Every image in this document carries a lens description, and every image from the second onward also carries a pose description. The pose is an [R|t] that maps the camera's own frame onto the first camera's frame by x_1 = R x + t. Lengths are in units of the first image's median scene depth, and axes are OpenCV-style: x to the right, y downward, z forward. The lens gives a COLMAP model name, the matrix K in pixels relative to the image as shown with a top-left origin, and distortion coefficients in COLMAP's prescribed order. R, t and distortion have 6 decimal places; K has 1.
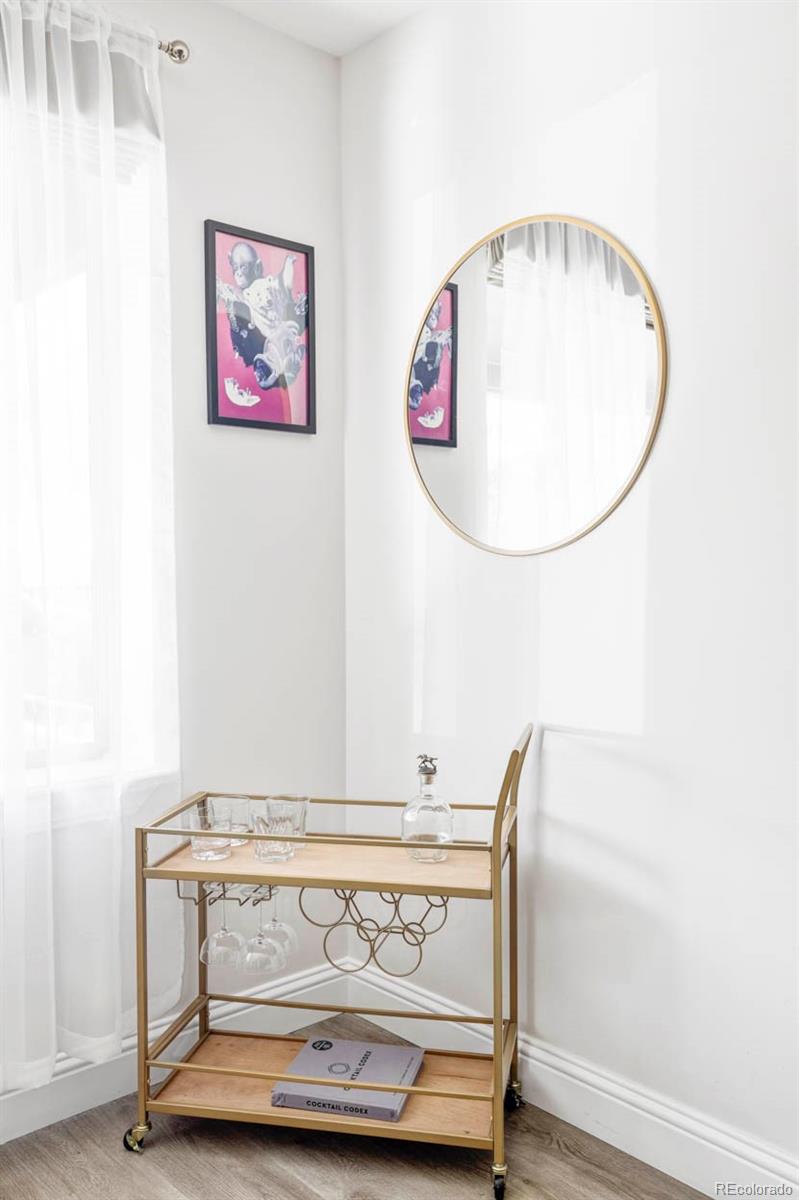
lens RADIAL K [[1036.1, 0, 399.5], [0, 1036.1, 600.0], [0, 0, 1]] dist [0.029350, 0.007053]
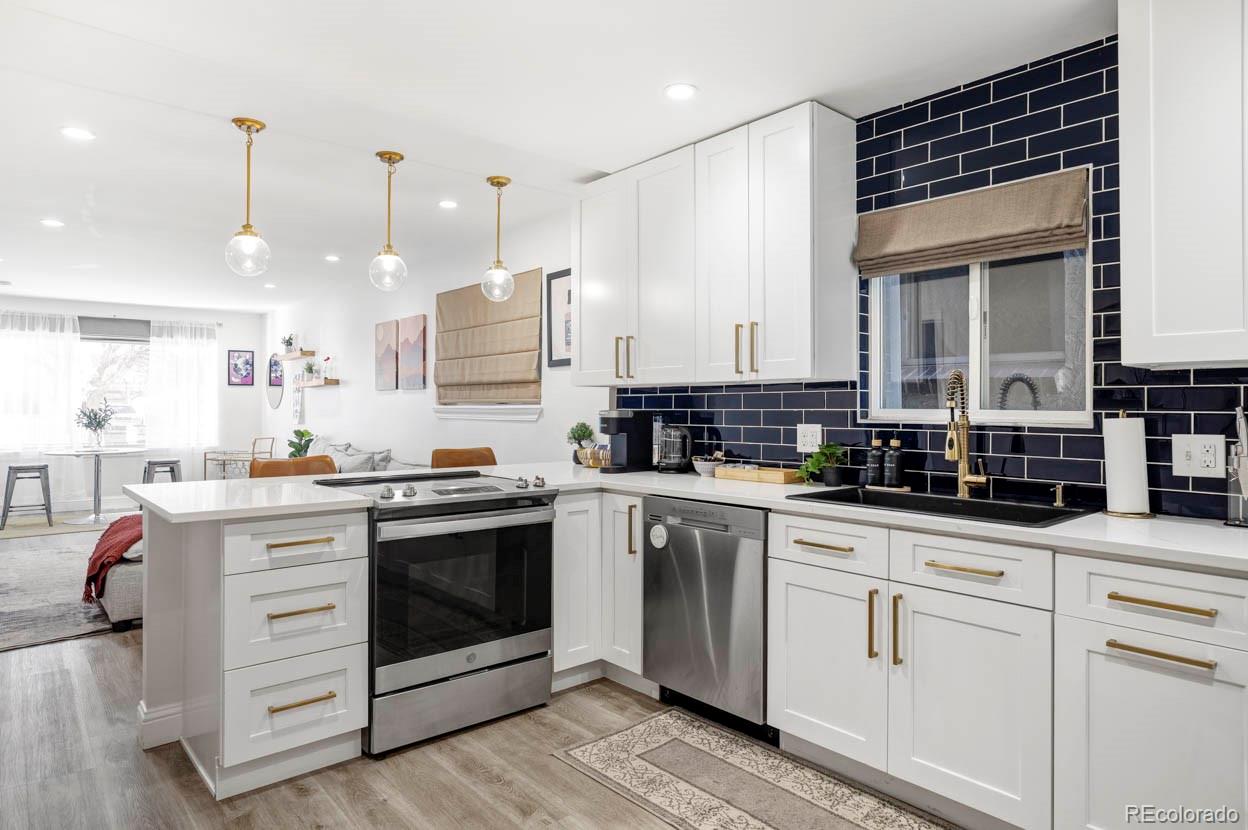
lens RADIAL K [[729.8, 0, 625.6], [0, 729.8, 391.0], [0, 0, 1]] dist [-0.004604, 0.001231]
pose [[0.999587, 0.005437, -0.028223, 2.056513], [-0.006984, 0.998462, -0.055000, 0.063541], [0.027880, 0.055174, 0.998087, -2.845467]]
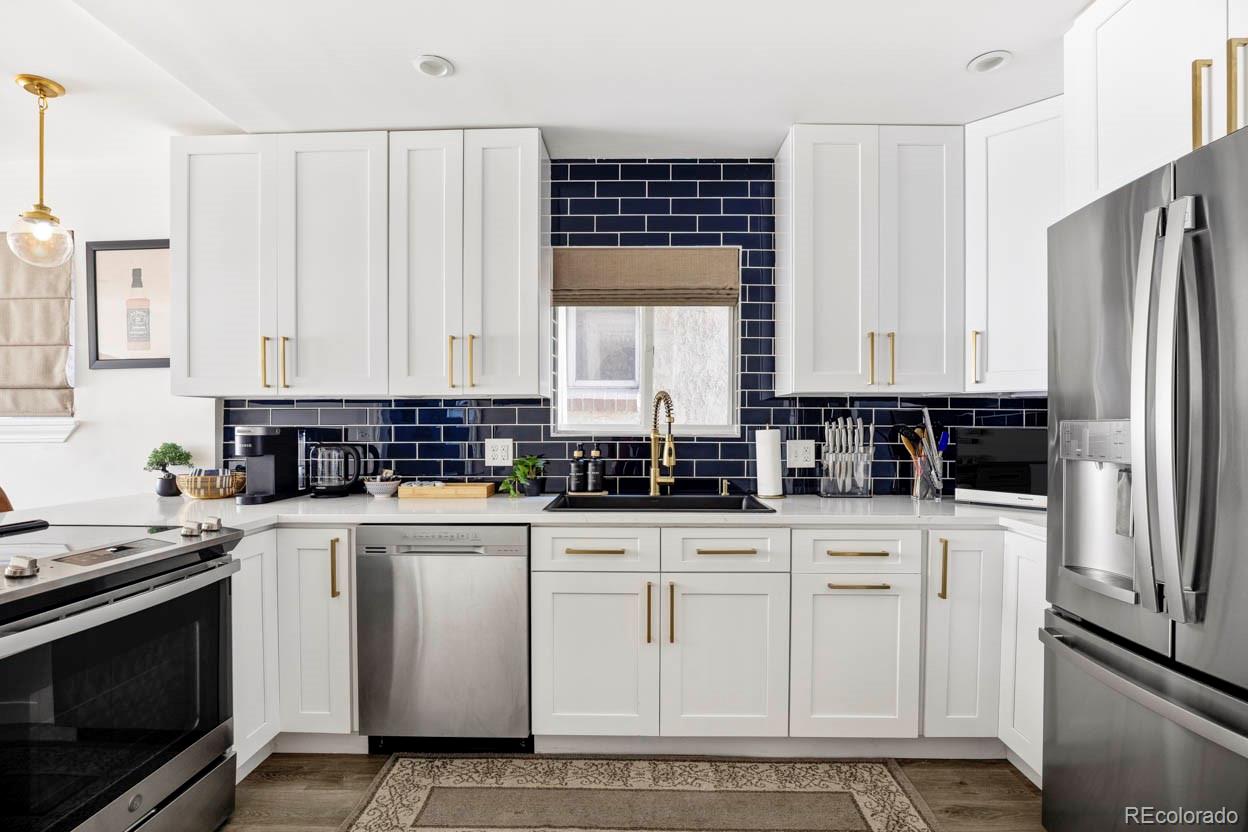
lens RADIAL K [[609.0, 0, 621.7], [0, 609.0, 429.9], [0, 0, 1]] dist [-0.025808, 0.001680]
pose [[0.693714, -0.003049, 0.720244, 1.679977], [0.020590, 0.999666, -0.015600, 0.054564], [-0.719956, 0.025651, 0.693545, -2.475829]]
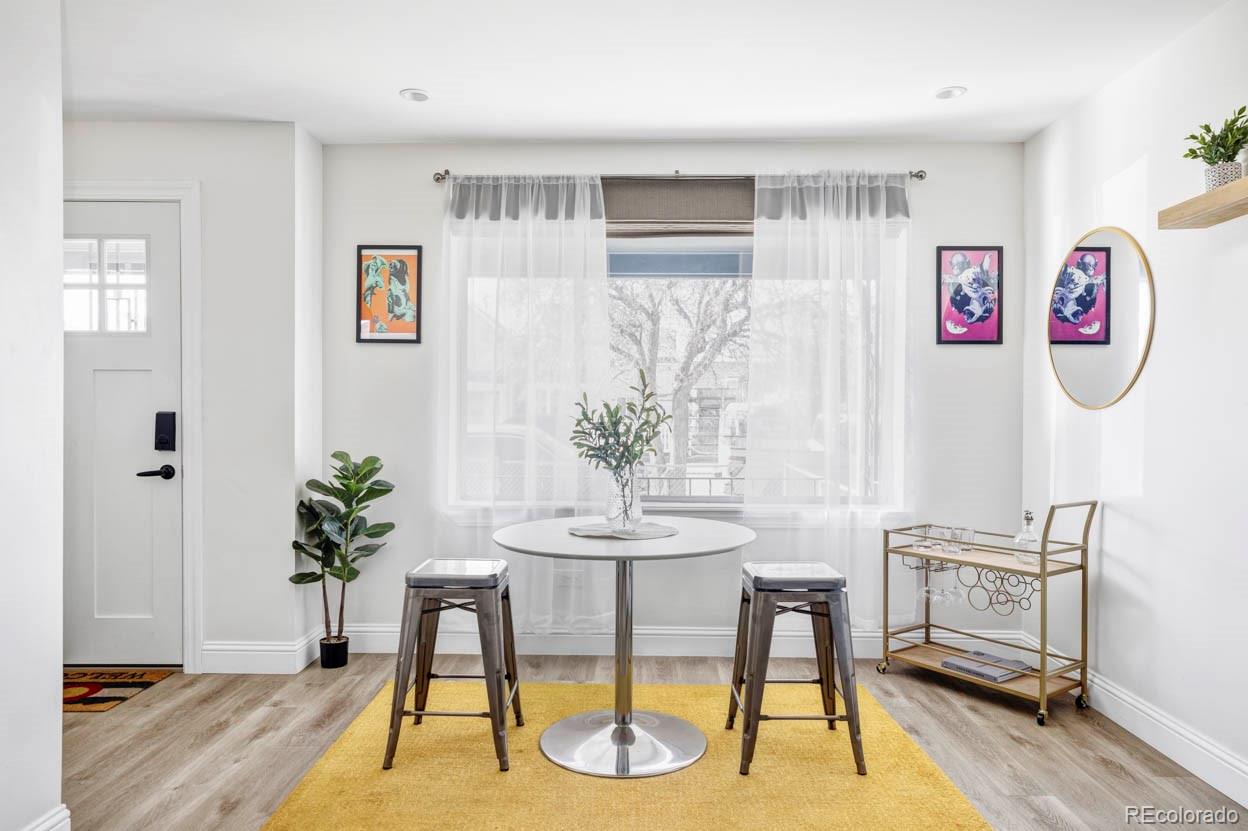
lens RADIAL K [[843.4, 0, 624.0], [0, 843.4, 415.5], [0, 0, 1]] dist [-0.002894, 0.004653]
pose [[0.730420, 0.011182, -0.682907, 0.494767], [-0.031644, 0.999346, -0.017482, 0.019157], [0.682265, 0.034379, 0.730296, -0.619837]]
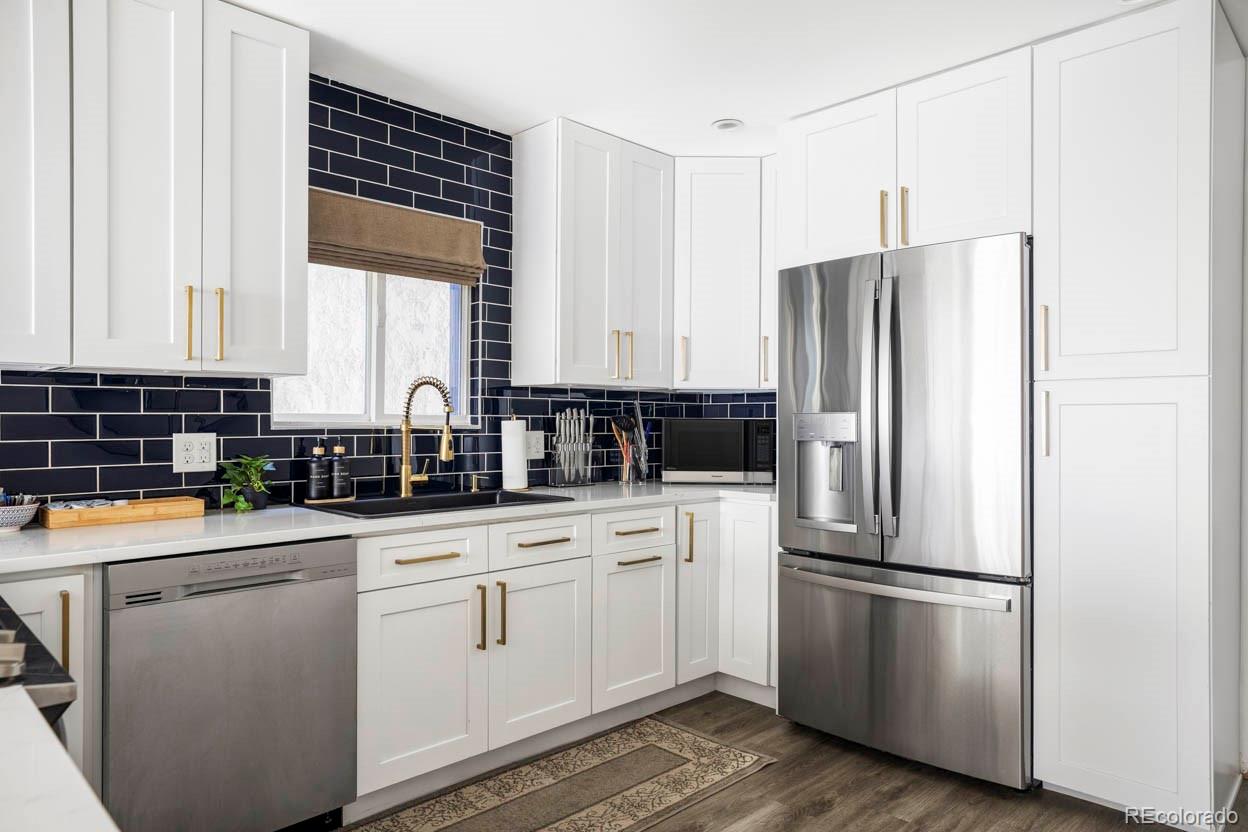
lens RADIAL K [[802.3, 0, 624.0], [0, 802.3, 416.0], [0, 0, 1]] dist [0.004832, 0.001179]
pose [[-0.033114, 0.006009, 0.999434, 1.251969], [0.028875, 0.999570, -0.005053, 0.047329], [-0.999034, 0.028691, -0.033274, -2.042637]]
